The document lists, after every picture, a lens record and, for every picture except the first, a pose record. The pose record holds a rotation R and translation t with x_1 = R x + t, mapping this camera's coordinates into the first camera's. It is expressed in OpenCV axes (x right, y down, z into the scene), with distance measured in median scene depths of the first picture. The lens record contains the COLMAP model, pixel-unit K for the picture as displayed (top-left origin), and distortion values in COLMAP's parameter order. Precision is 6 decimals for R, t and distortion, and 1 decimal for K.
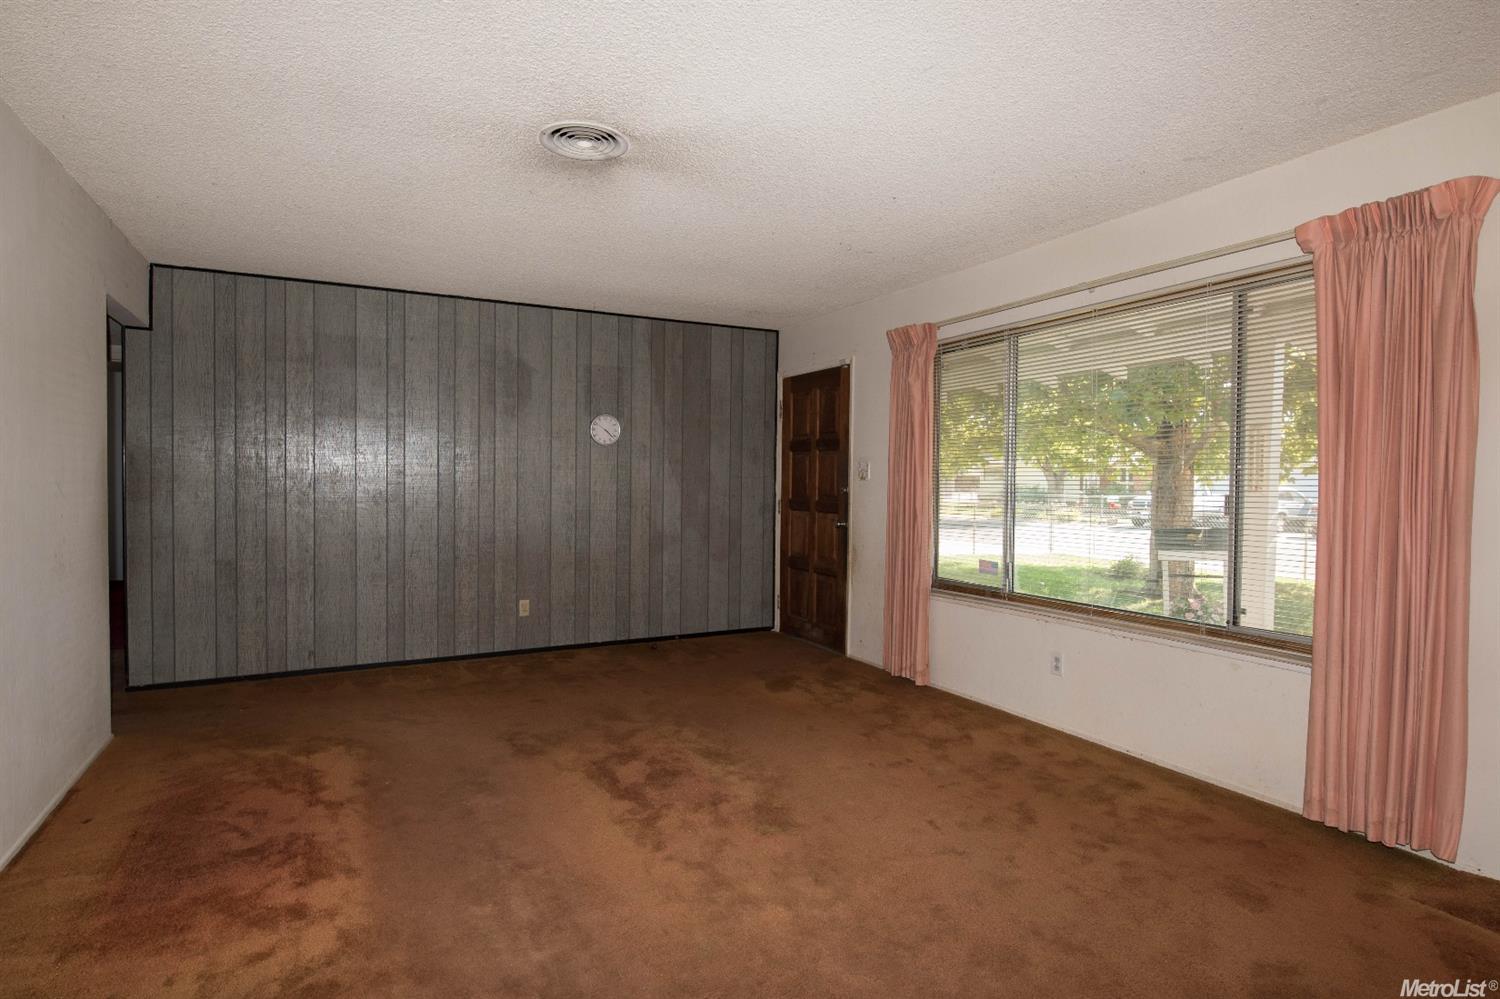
lens RADIAL K [[790.7, 0, 755.9], [0, 790.7, 493.0], [0, 0, 1]] dist [-0.001155, -0.000104]
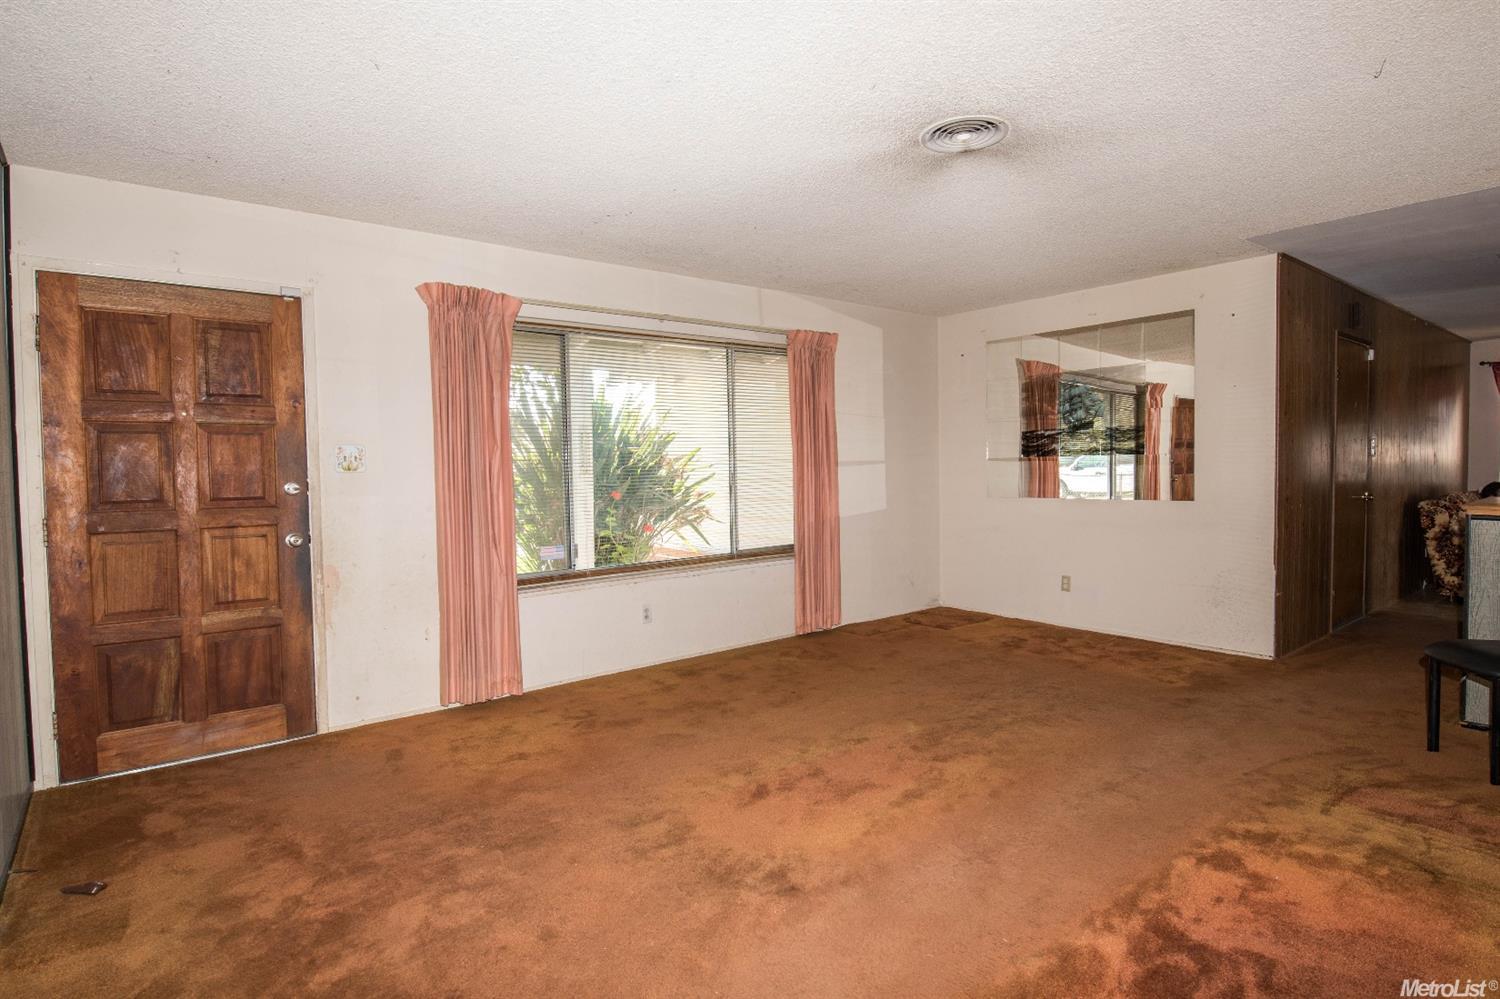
lens RADIAL K [[790.7, 0, 755.9], [0, 790.7, 493.0], [0, 0, 1]] dist [-0.001155, -0.000104]
pose [[-0.197613, -0.040486, 0.979444, -0.678549], [0.033672, 0.998277, 0.048058, -0.020790], [-0.979702, 0.042477, -0.195909, 0.840922]]
